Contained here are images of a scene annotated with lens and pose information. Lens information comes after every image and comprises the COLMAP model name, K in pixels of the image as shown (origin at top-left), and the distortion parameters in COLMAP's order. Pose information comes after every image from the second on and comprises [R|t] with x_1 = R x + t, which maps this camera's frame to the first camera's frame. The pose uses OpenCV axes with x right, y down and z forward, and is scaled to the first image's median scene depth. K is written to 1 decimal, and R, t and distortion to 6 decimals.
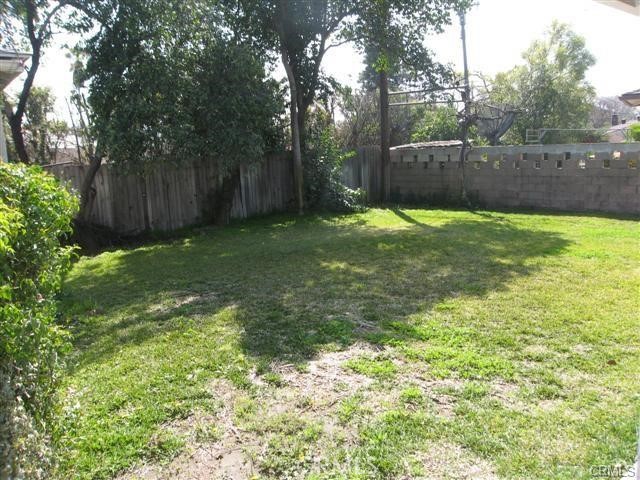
lens RADIAL K [[528.8, 0, 323.5], [0, 528.8, 237.7], [0, 0, 1]] dist [-0.139541, 0.103185]
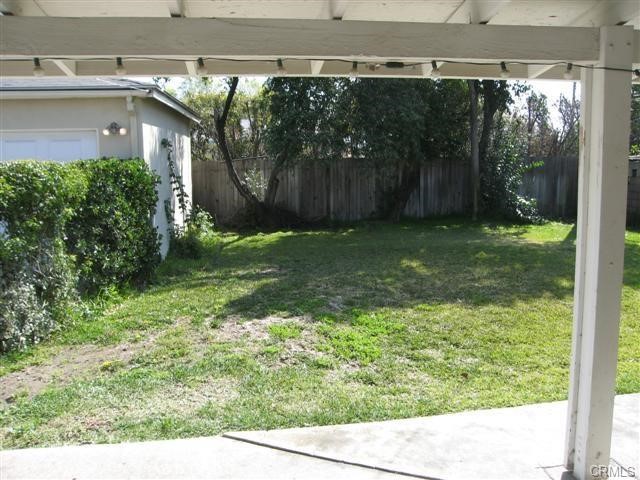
lens RADIAL K [[528.8, 0, 321.1], [0, 528.8, 237.9], [0, 0, 1]] dist [-0.139541, 0.103185]
pose [[0.857302, 0.118222, -0.501055, 0.230592], [-0.116953, 0.992552, 0.034082, -0.009717], [0.501353, 0.029381, 0.864744, -0.020125]]
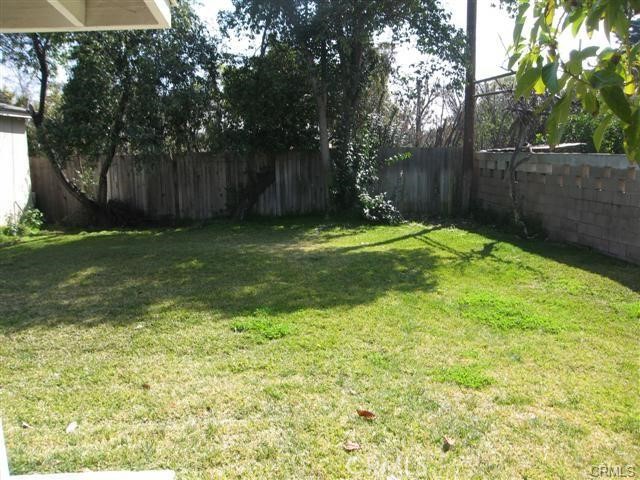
lens RADIAL K [[528.8, 0, 321.6], [0, 528.8, 241.5], [0, 0, 1]] dist [-0.139541, 0.103185]
pose [[0.799614, 0.139242, -0.584148, 0.527692], [-0.123771, 0.990075, 0.066577, -0.070357], [0.587621, 0.019065, 0.808912, 0.276280]]
